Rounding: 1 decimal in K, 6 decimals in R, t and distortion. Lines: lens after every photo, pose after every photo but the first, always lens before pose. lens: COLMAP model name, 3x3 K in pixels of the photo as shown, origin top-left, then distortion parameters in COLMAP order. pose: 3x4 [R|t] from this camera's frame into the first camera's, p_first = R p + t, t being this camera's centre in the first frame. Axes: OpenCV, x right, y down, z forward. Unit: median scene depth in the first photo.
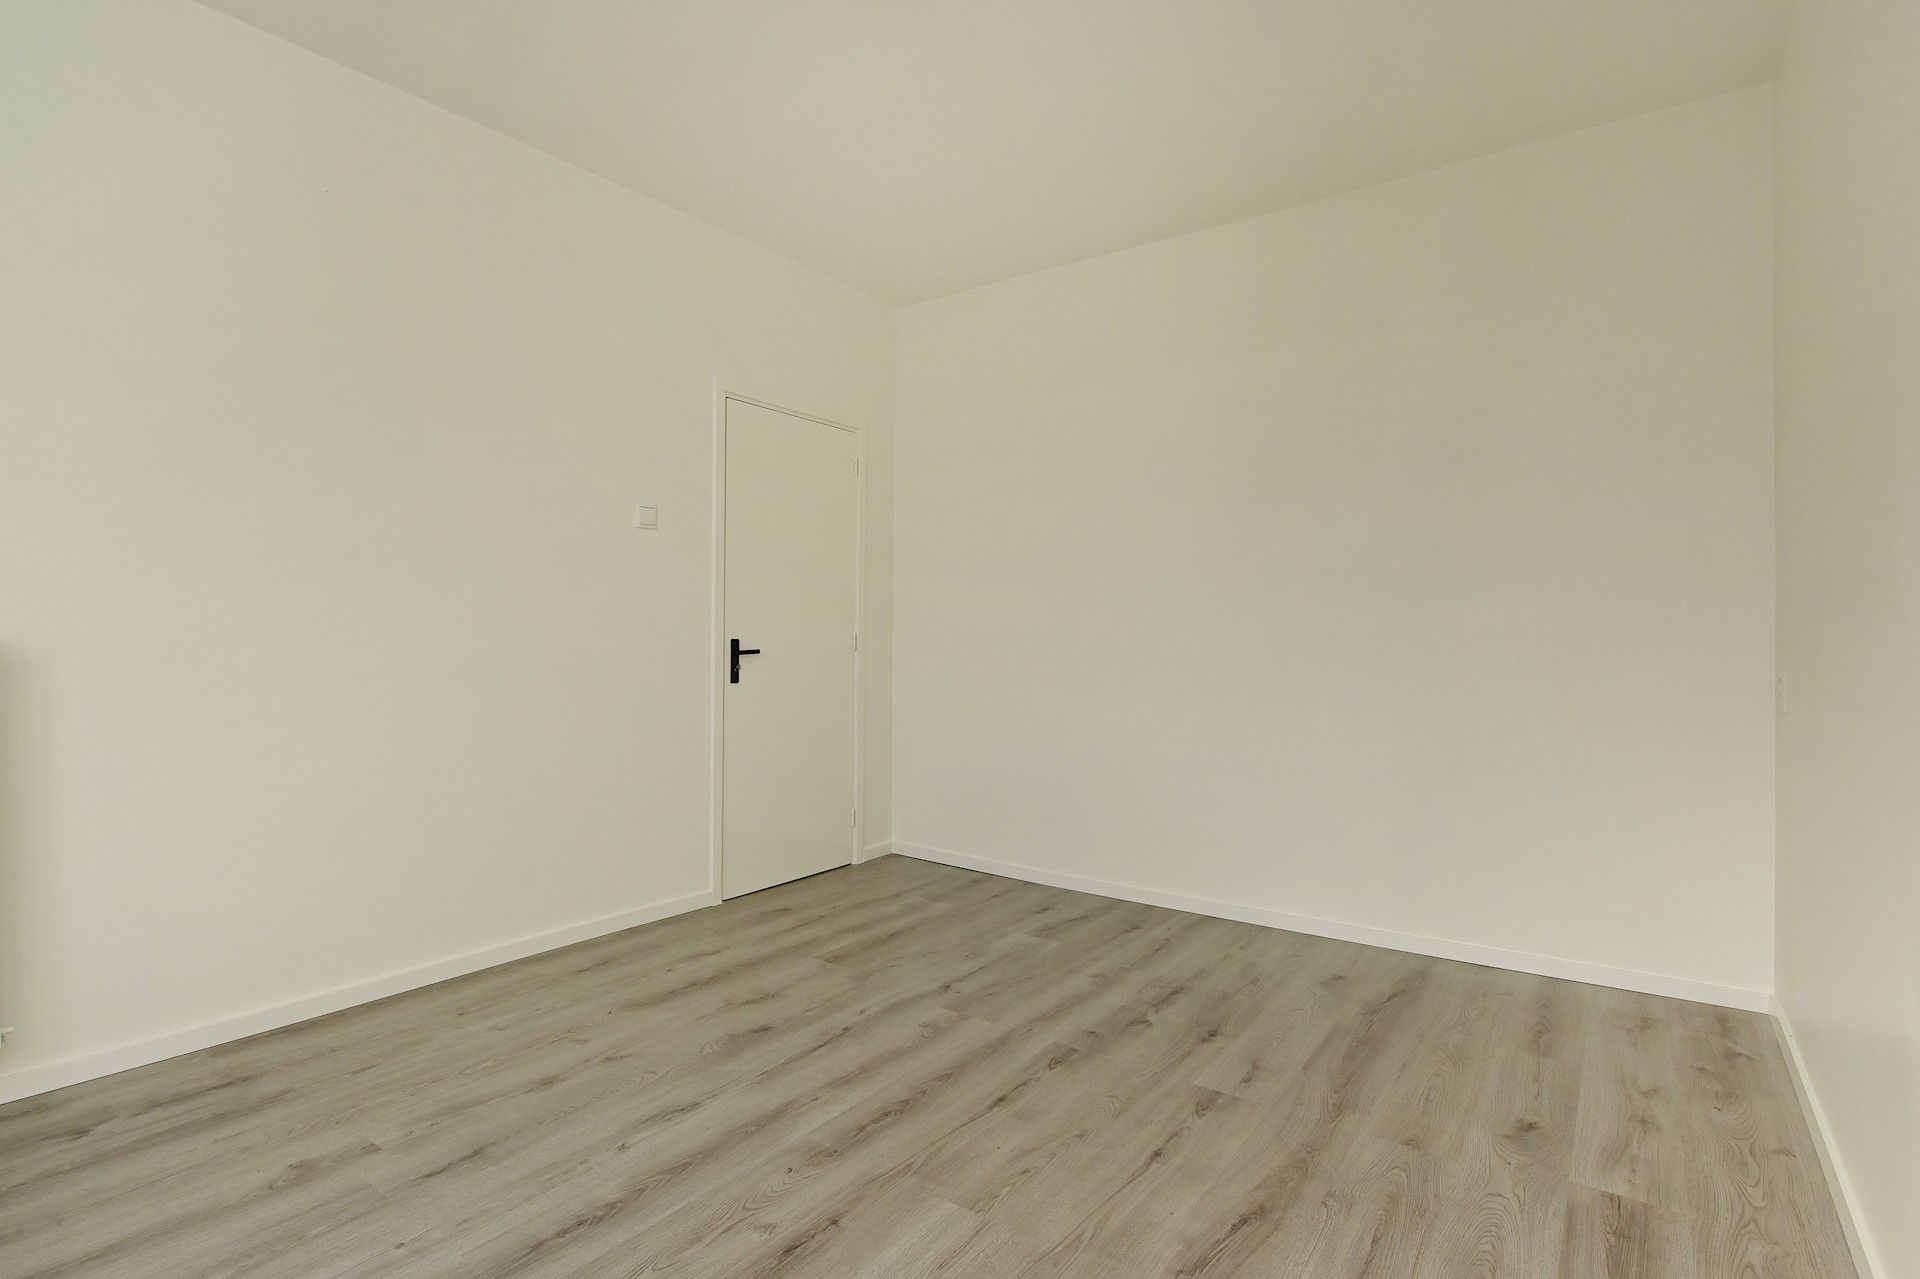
lens RADIAL K [[968.0, 0, 955.9], [0, 968.0, 627.8], [0, 0, 1]] dist [-0.006443, -0.000937]
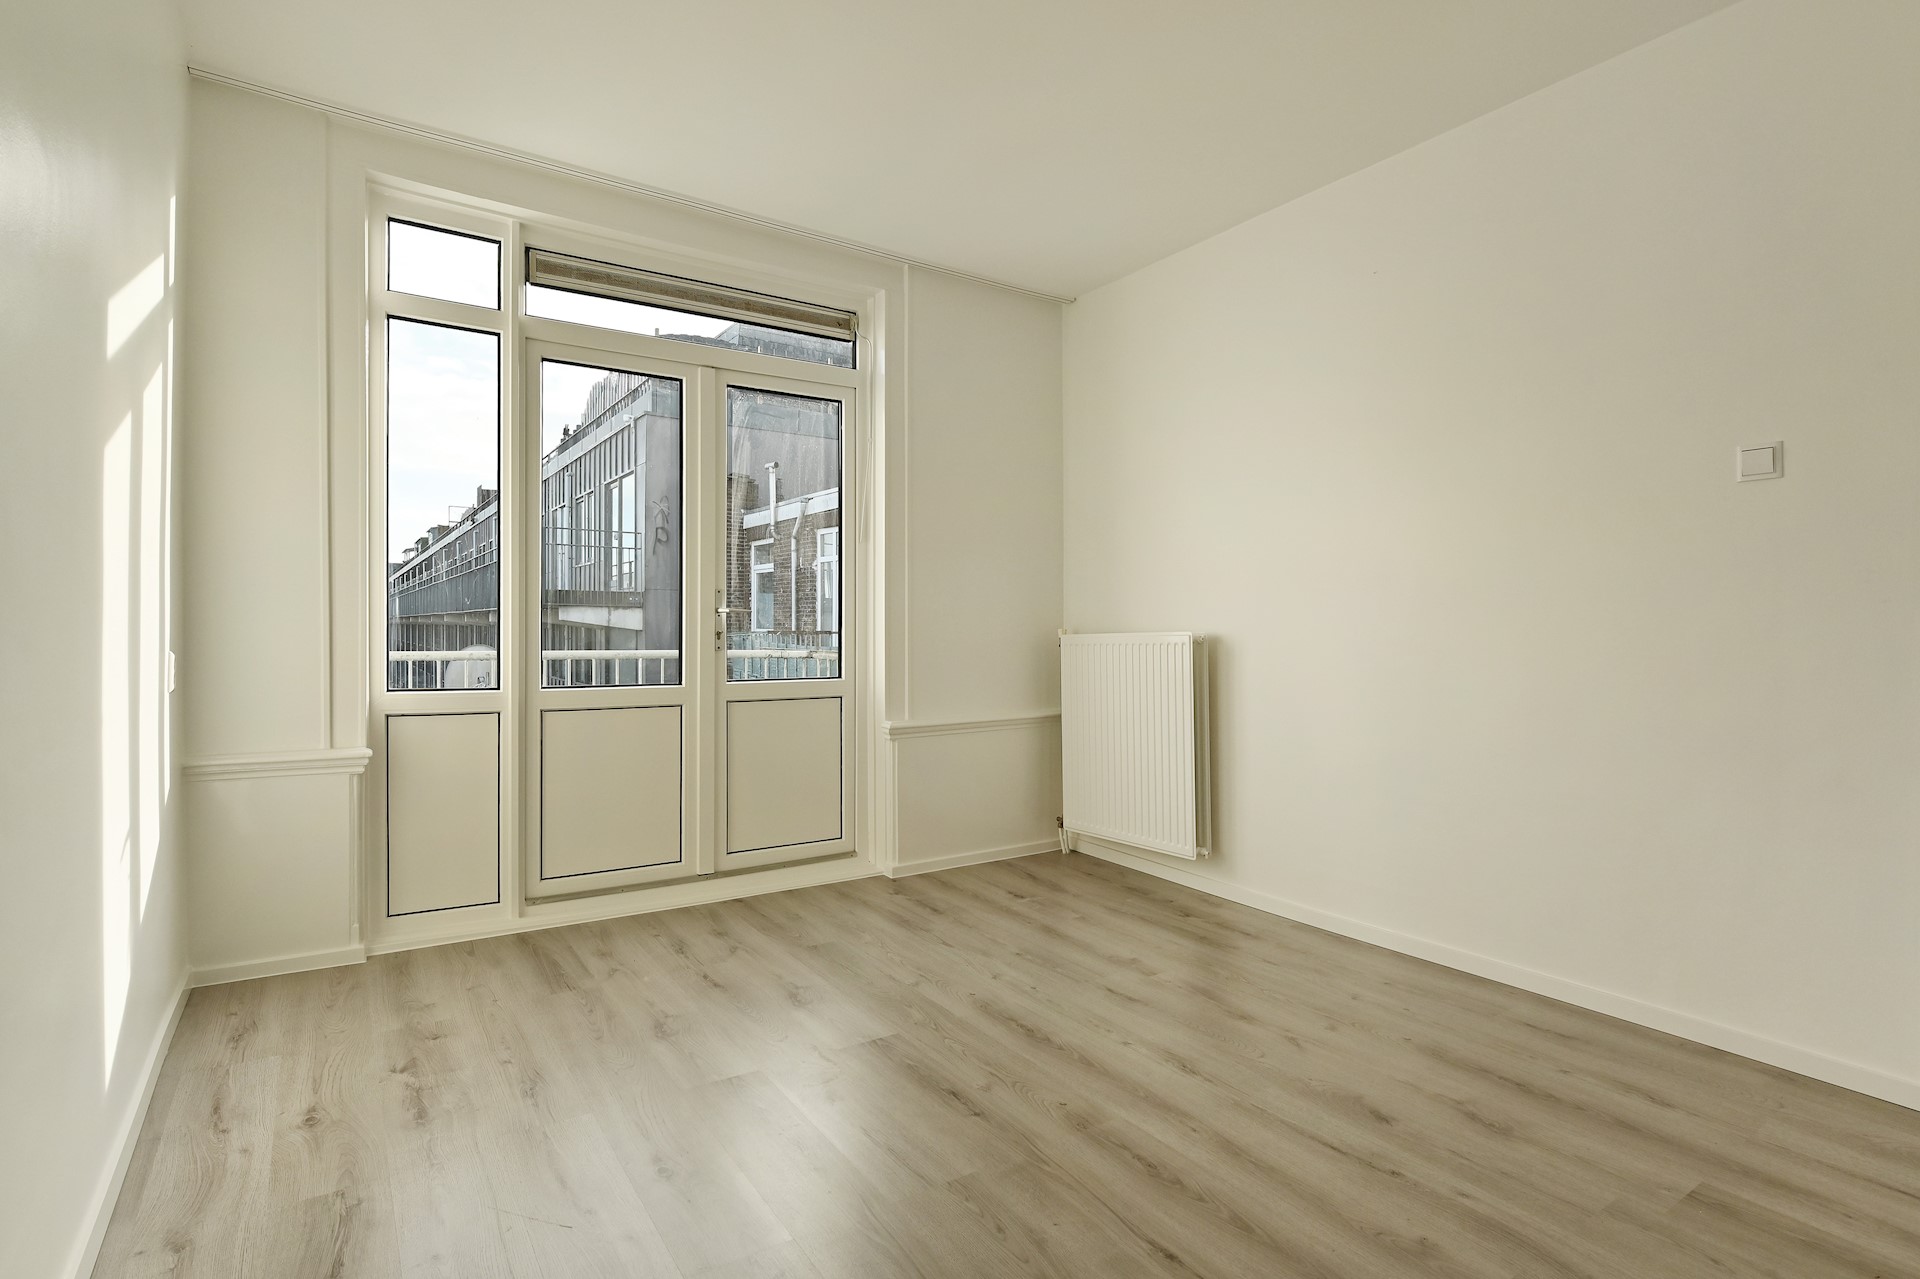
lens RADIAL K [[968.0, 0, 957.2], [0, 968.0, 624.9], [0, 0, 1]] dist [-0.006443, -0.000937]
pose [[-0.358204, -0.012281, -0.933562, 0.815232], [-0.007181, 0.999920, -0.010399, 0.016984], [0.933616, 0.002979, -0.358264, 1.135041]]
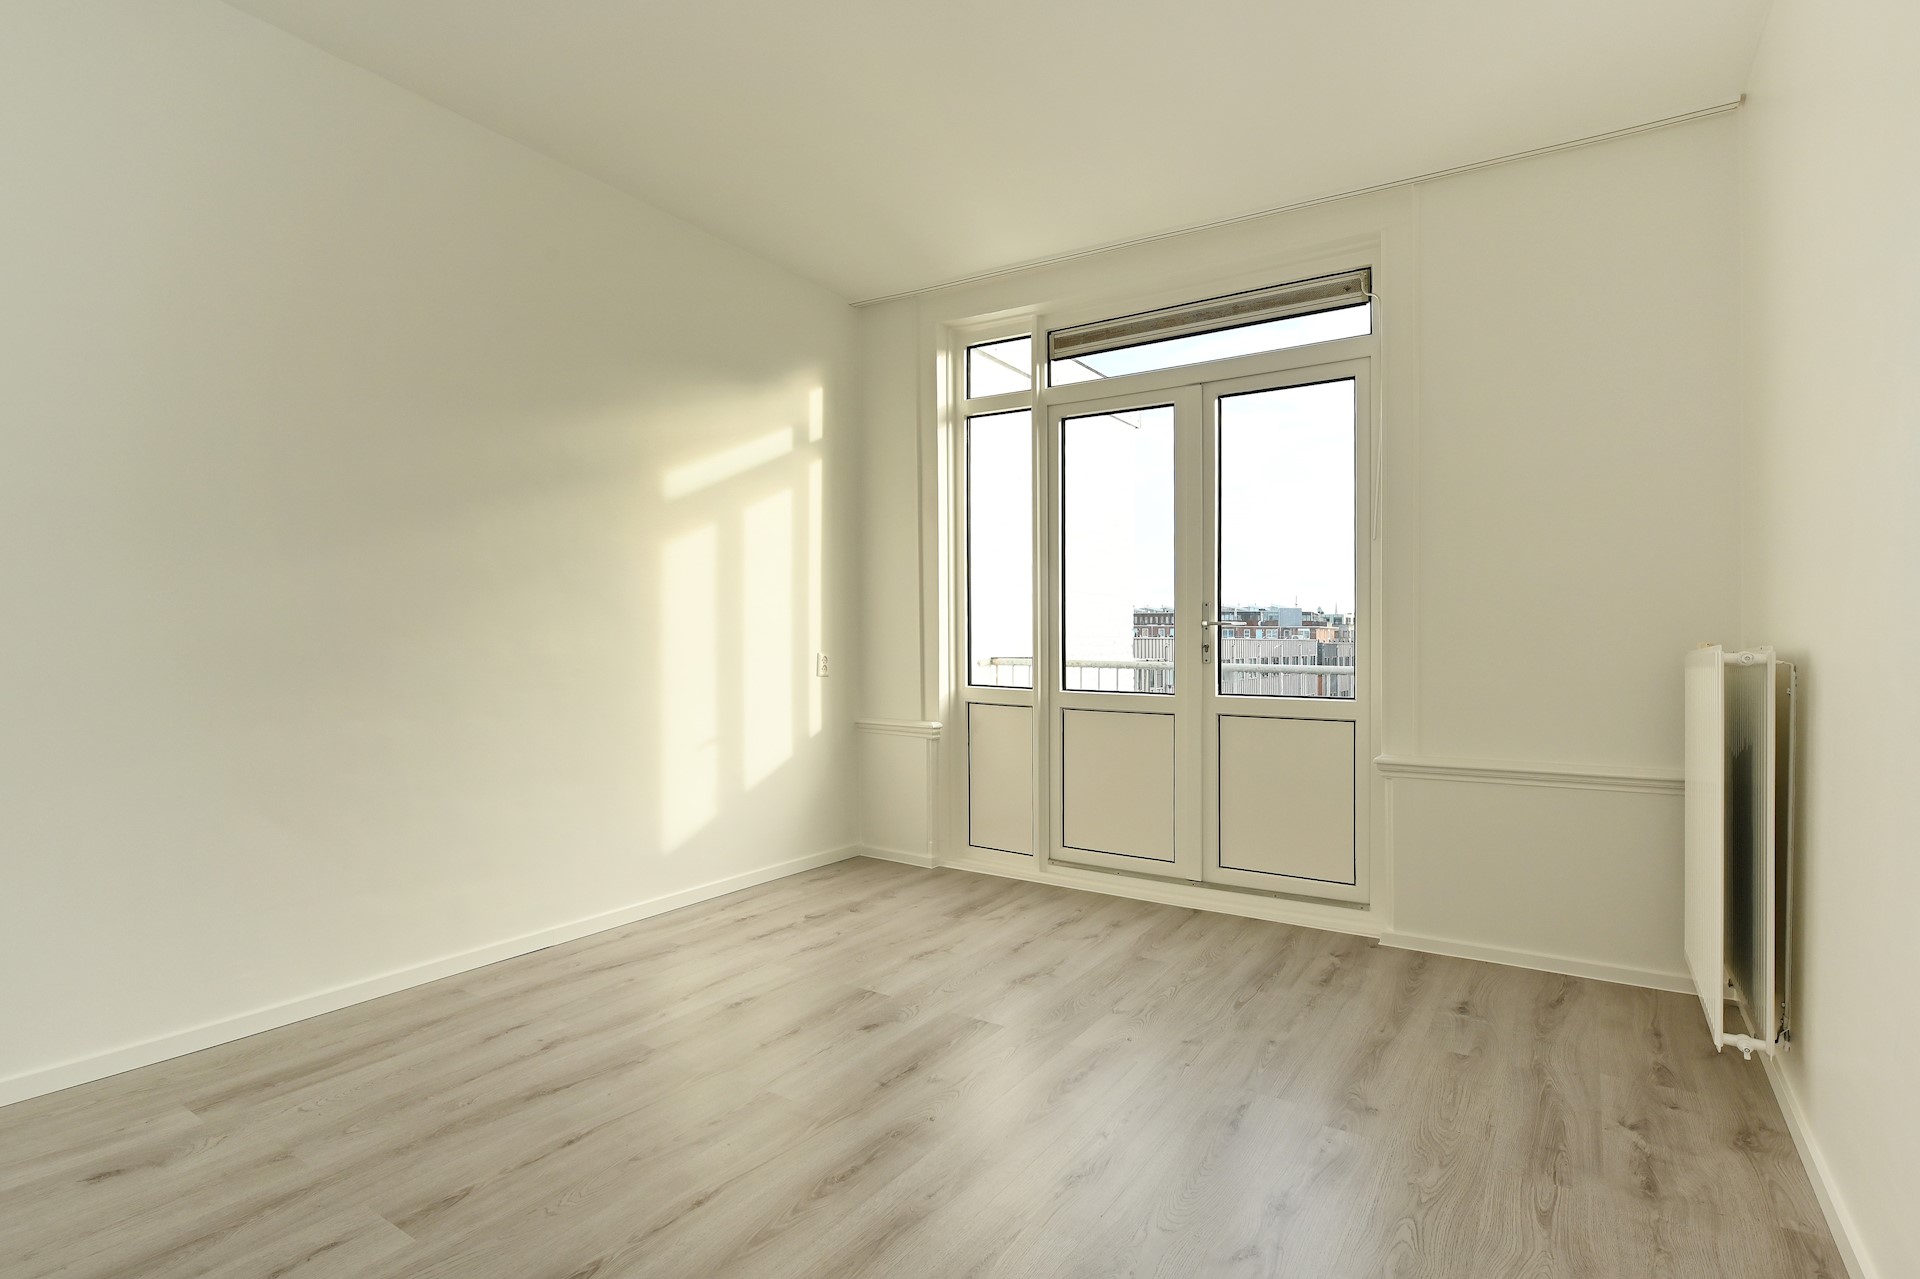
lens RADIAL K [[968.0, 0, 934.0], [0, 968.0, 618.6], [0, 0, 1]] dist [-0.006443, -0.000937]
pose [[-0.999657, -0.018993, -0.018054, -0.126673], [-0.018589, 0.999578, -0.022315, 0.020139], [0.018470, -0.021972, -0.999588, 1.853763]]
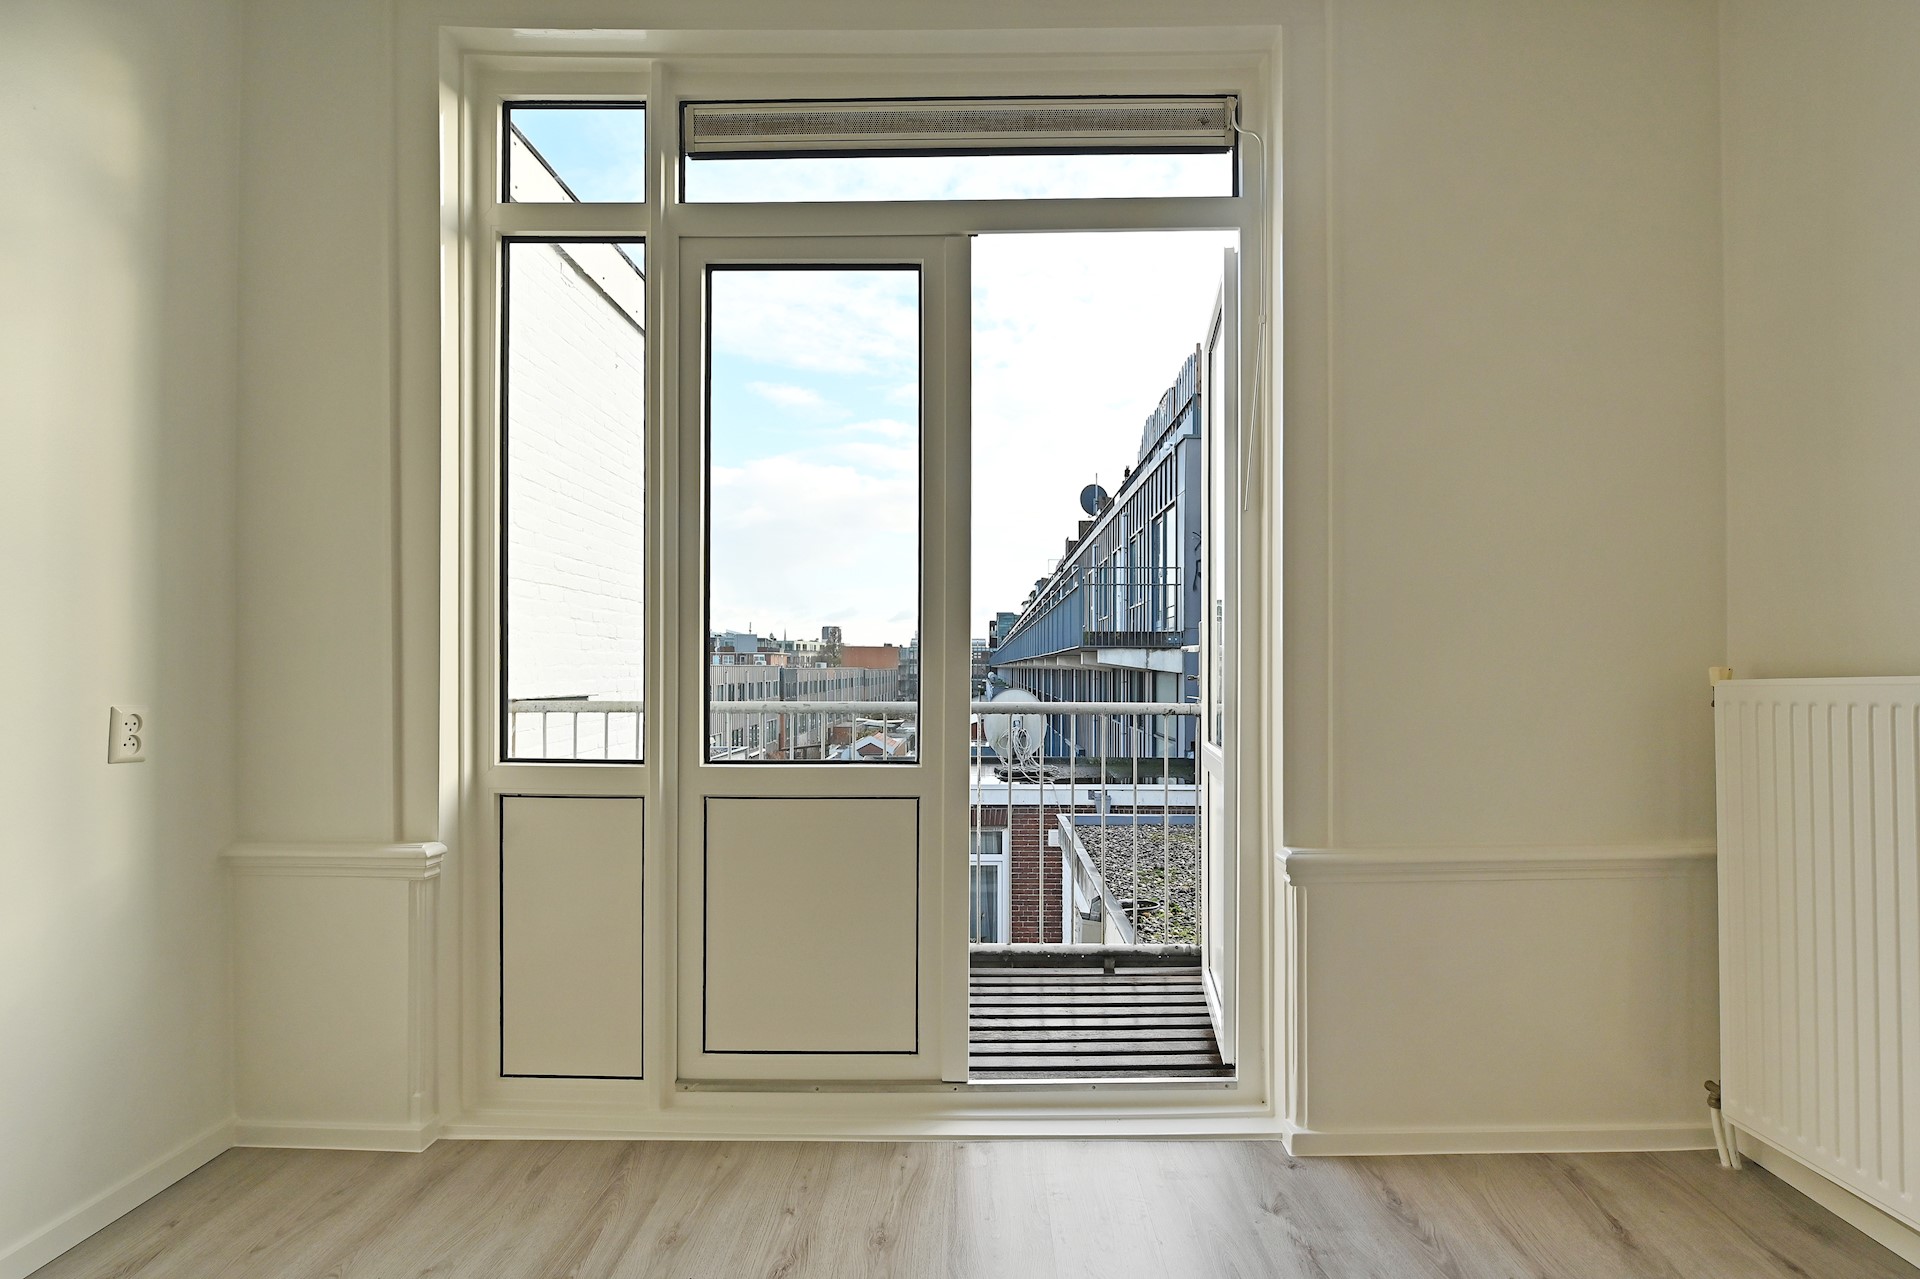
lens RADIAL K [[968.0, 0, 974.7], [0, 968.0, 642.0], [0, 0, 1]] dist [-0.006443, -0.000937]
pose [[-0.817863, -0.025701, -0.574839, -0.053545], [-0.008077, 0.999416, -0.033192, 0.015427], [0.575357, -0.022503, -0.817593, 0.957151]]
